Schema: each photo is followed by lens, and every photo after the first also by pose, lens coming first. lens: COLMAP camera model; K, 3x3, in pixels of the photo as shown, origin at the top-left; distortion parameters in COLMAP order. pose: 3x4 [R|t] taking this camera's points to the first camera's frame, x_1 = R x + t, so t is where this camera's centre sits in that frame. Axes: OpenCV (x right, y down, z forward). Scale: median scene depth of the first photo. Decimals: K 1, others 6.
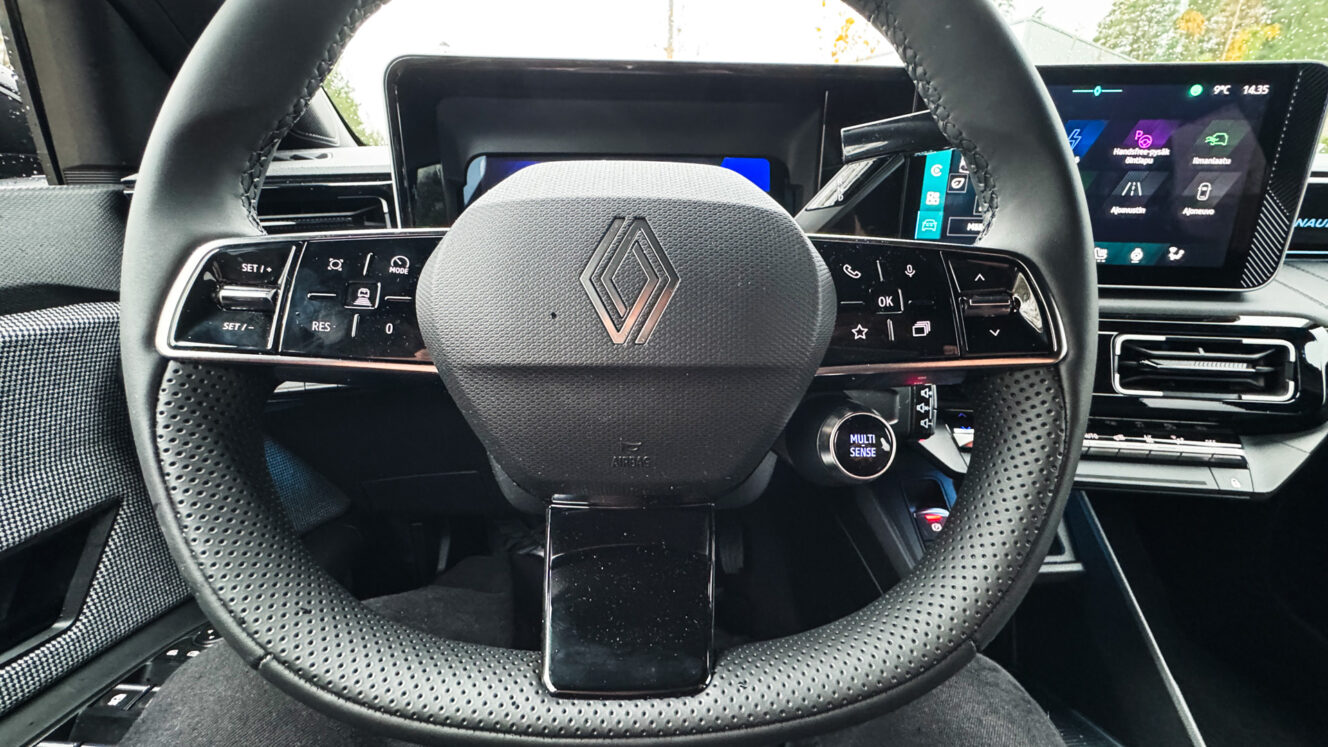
lens RADIAL K [[537.8, 0, 665.5], [0, 537.8, 371.9], [0, 0, 1]] dist [-0.012902, -0.000666]
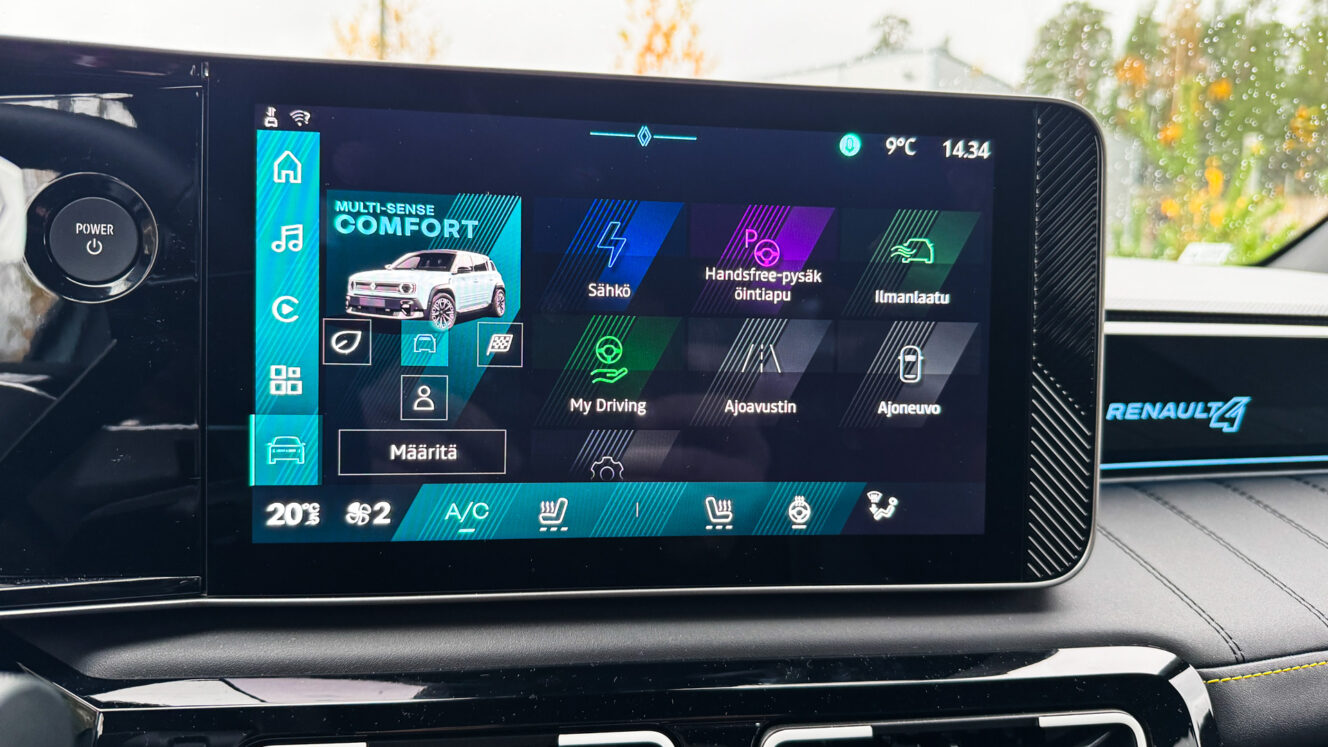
lens RADIAL K [[960.1, 0, 665.2], [0, 960.1, 369.9], [0, 0, 1]] dist [-0.000766, -0.006262]
pose [[0.963143, -0.006944, 0.268899, 0.613541], [0.067442, 0.973969, -0.216414, -0.180510], [-0.260396, 0.226573, 0.938541, 0.318996]]
